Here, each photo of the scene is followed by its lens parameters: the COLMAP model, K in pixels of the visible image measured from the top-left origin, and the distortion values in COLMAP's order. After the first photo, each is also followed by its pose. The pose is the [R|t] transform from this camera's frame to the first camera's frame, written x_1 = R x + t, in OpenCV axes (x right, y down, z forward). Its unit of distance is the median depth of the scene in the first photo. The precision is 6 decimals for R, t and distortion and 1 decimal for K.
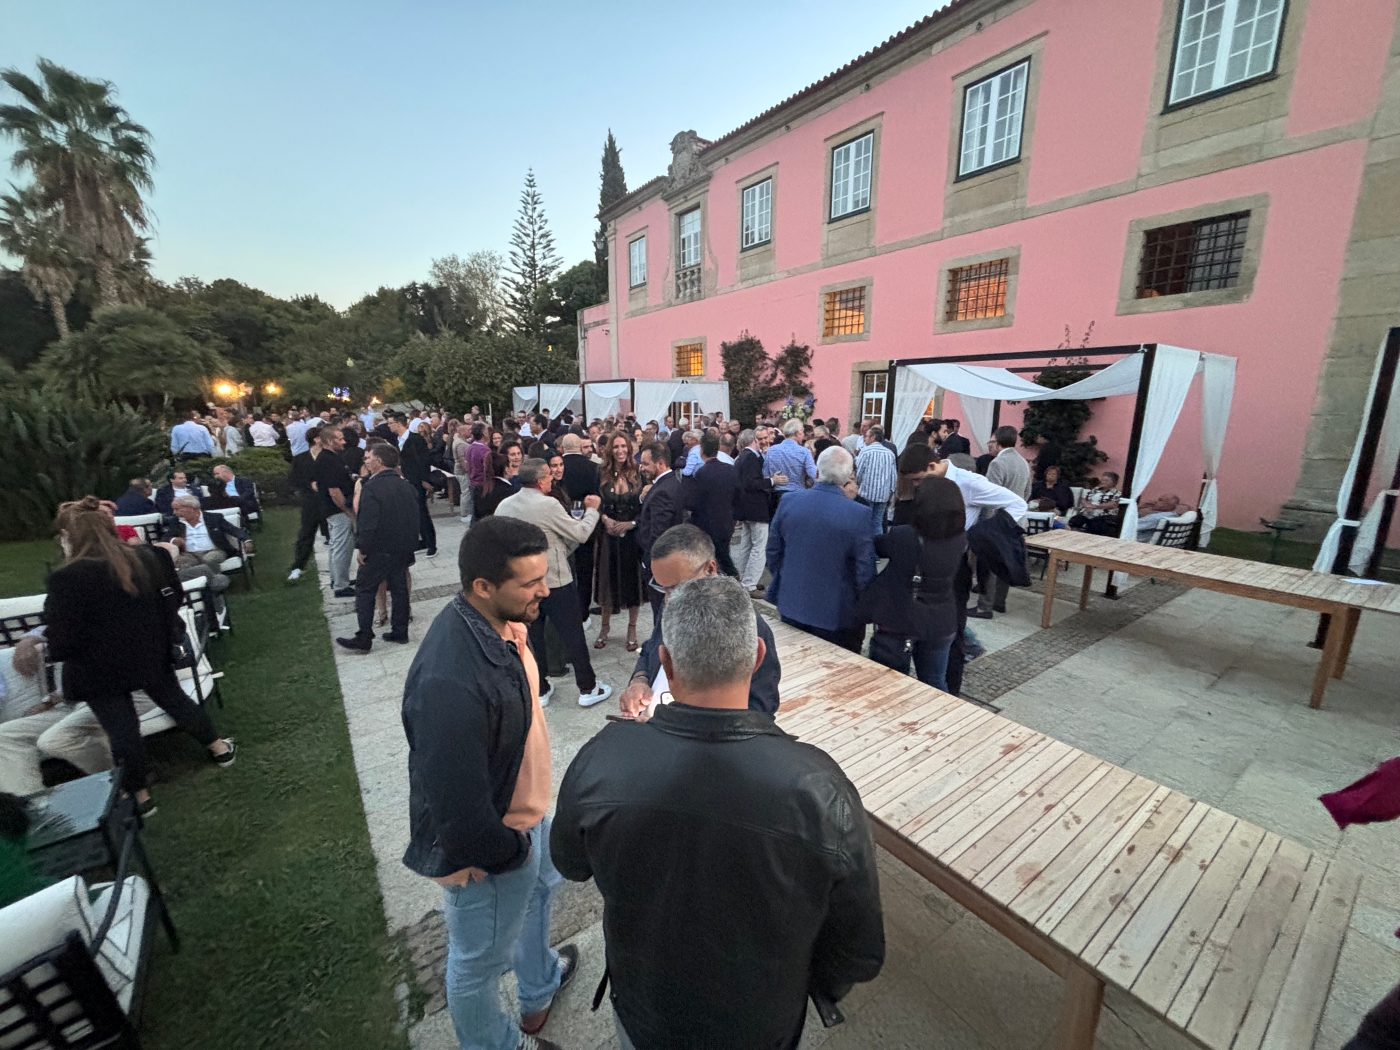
lens RADIAL K [[570.5, 0, 696.8], [0, 570.5, 527.7], [0, 0, 1]] dist [0.001038, 0.002074]
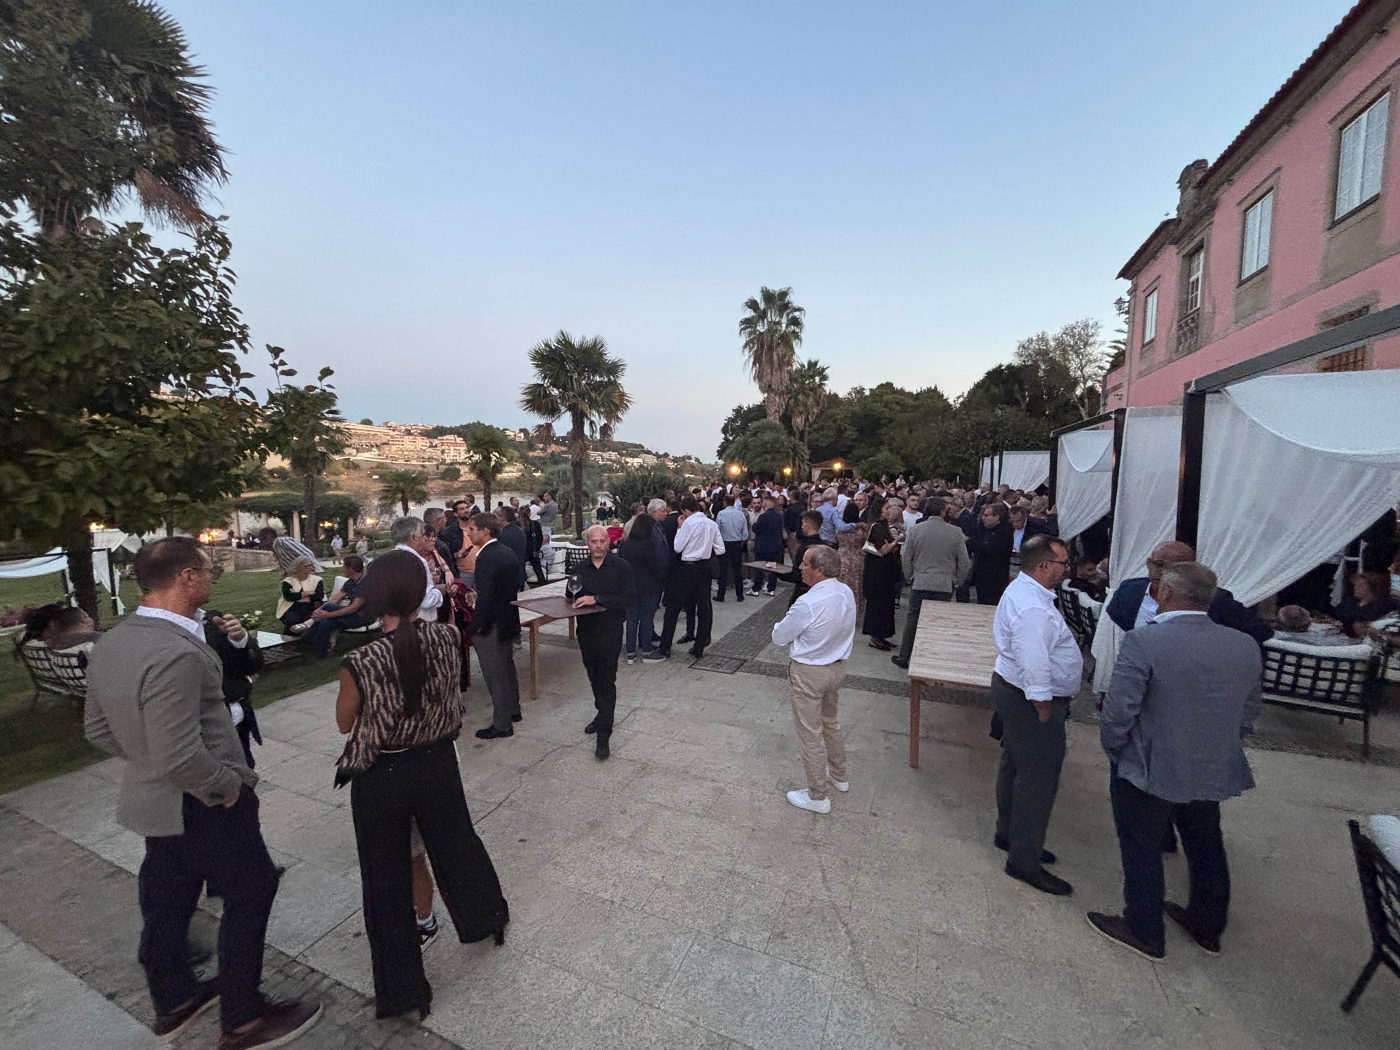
lens RADIAL K [[570.5, 0, 700.6], [0, 570.5, 530.6], [0, 0, 1]] dist [0.001038, 0.002074]
pose [[0.531421, 0.076680, -0.843630, 0.271868], [-0.174994, 0.984351, -0.020763, -0.003837], [0.828835, 0.158664, 0.536523, 0.010982]]
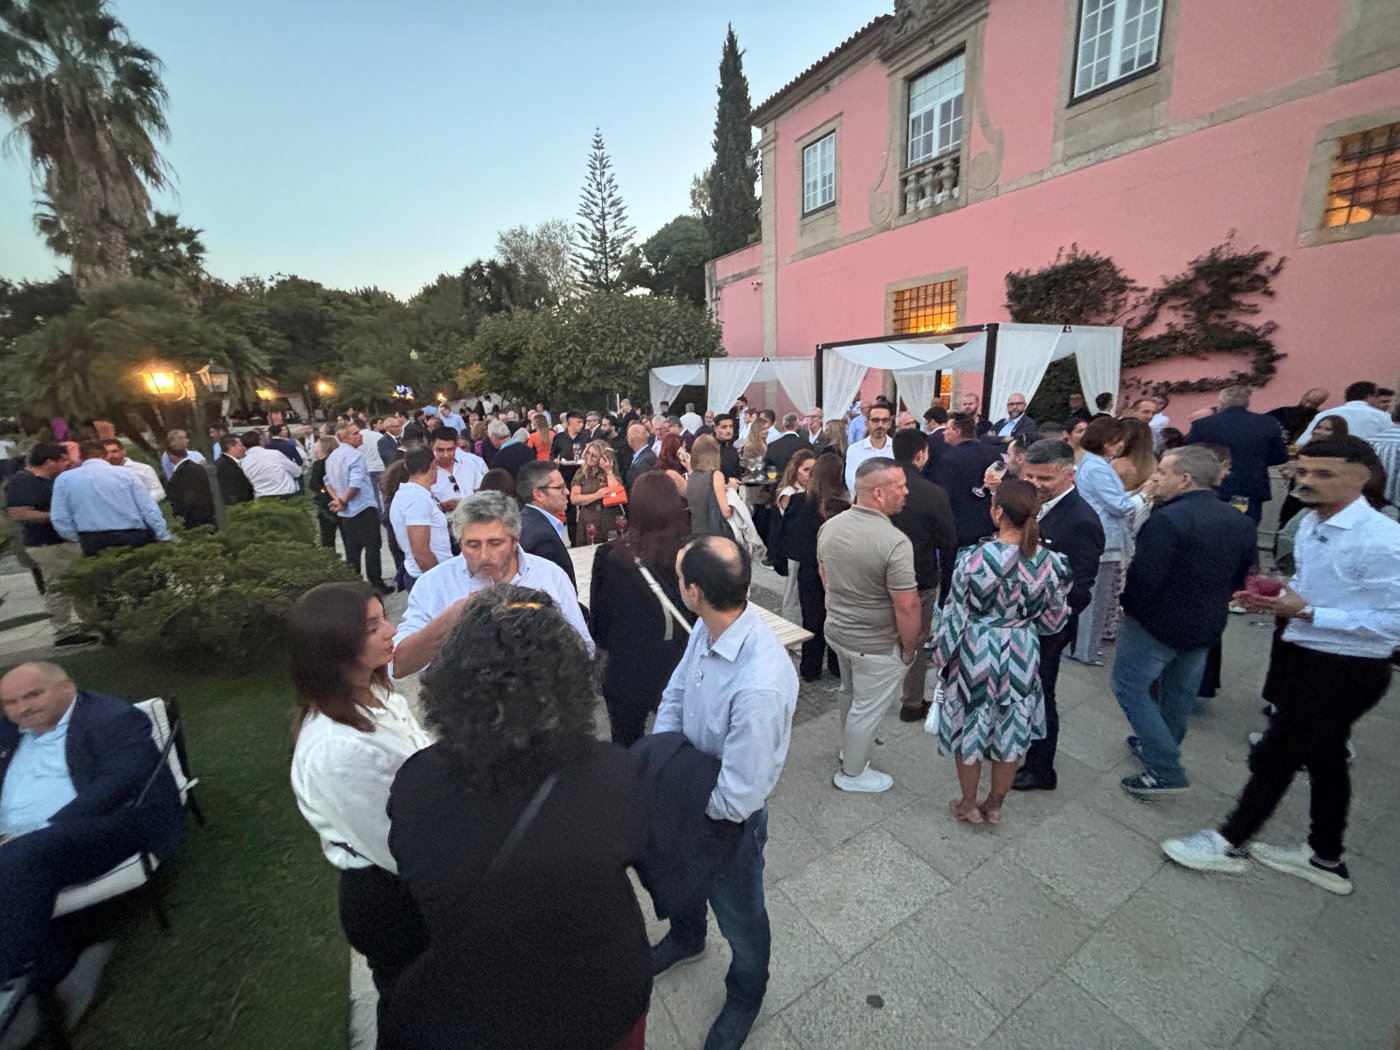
lens RADIAL K [[570.5, 0, 697.9], [0, 570.5, 526.1], [0, 0, 1]] dist [0.001038, 0.002074]
pose [[0.995886, -0.023874, -0.087409, -0.182028], [0.025956, 0.999404, 0.022769, -0.061693], [0.086813, -0.024945, 0.995912, 0.279521]]
